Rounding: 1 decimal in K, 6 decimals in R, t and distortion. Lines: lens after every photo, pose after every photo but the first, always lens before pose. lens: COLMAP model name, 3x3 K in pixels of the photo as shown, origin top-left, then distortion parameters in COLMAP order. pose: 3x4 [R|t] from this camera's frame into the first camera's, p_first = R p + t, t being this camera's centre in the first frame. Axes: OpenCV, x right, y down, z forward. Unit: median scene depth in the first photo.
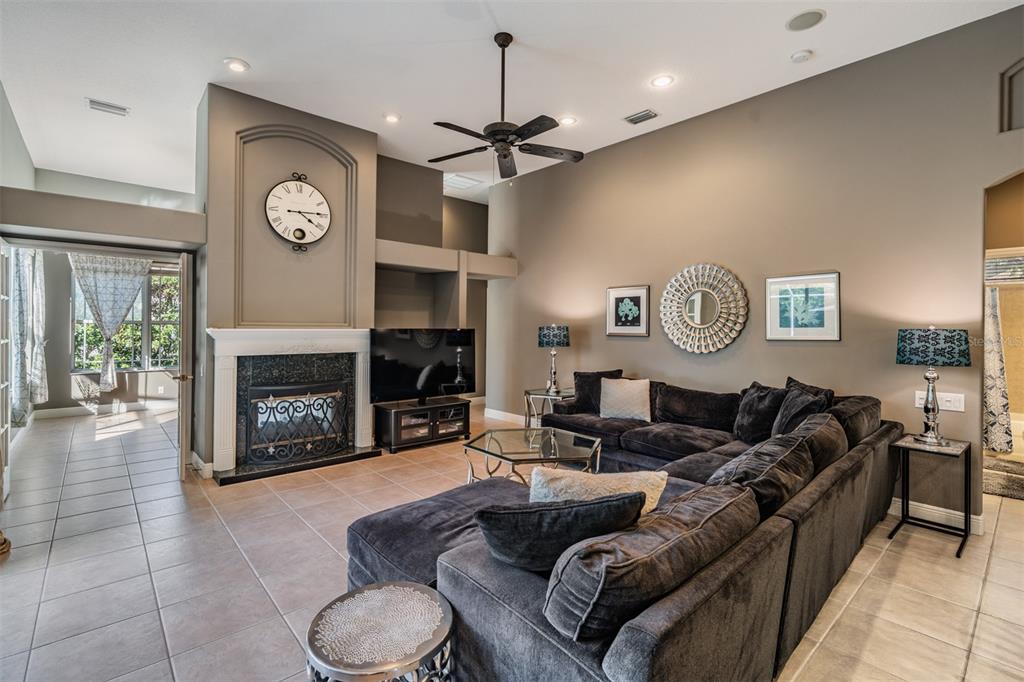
lens RADIAL K [[468.6, 0, 530.5], [0, 468.6, 327.4], [0, 0, 1]] dist [0.001653, 0.000174]
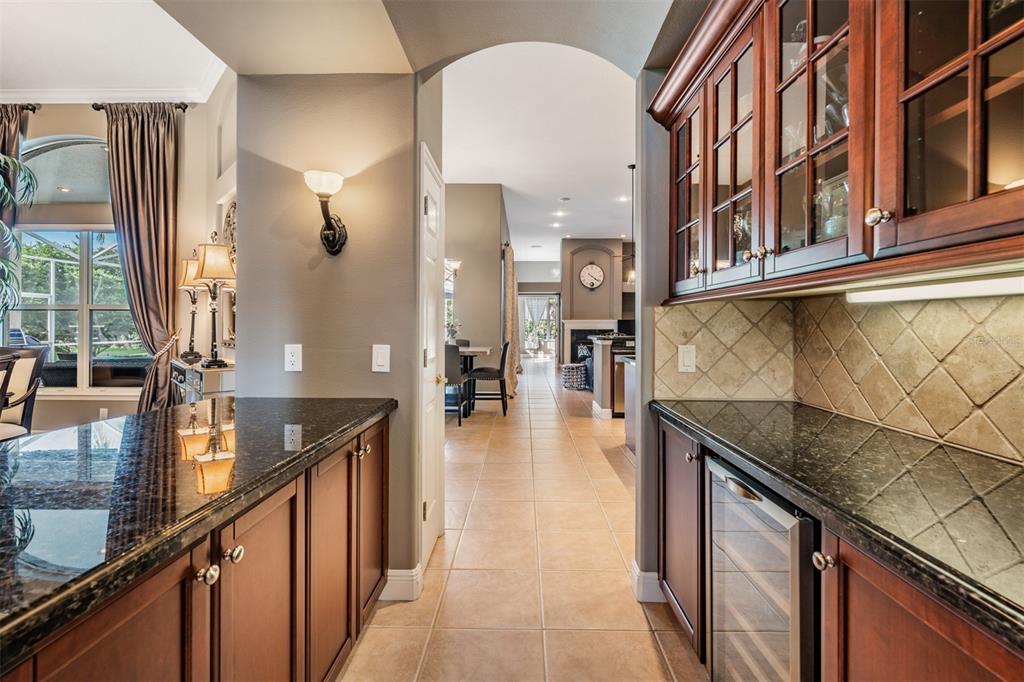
lens RADIAL K [[468.6, 0, 513.8], [0, 468.6, 331.1], [0, 0, 1]] dist [0.001653, 0.000174]
pose [[0.721718, 0.000297, -0.692187, 1.000249], [0.005529, 0.999966, 0.006194, 0.043472], [0.692165, -0.008298, 0.721692, -1.191784]]
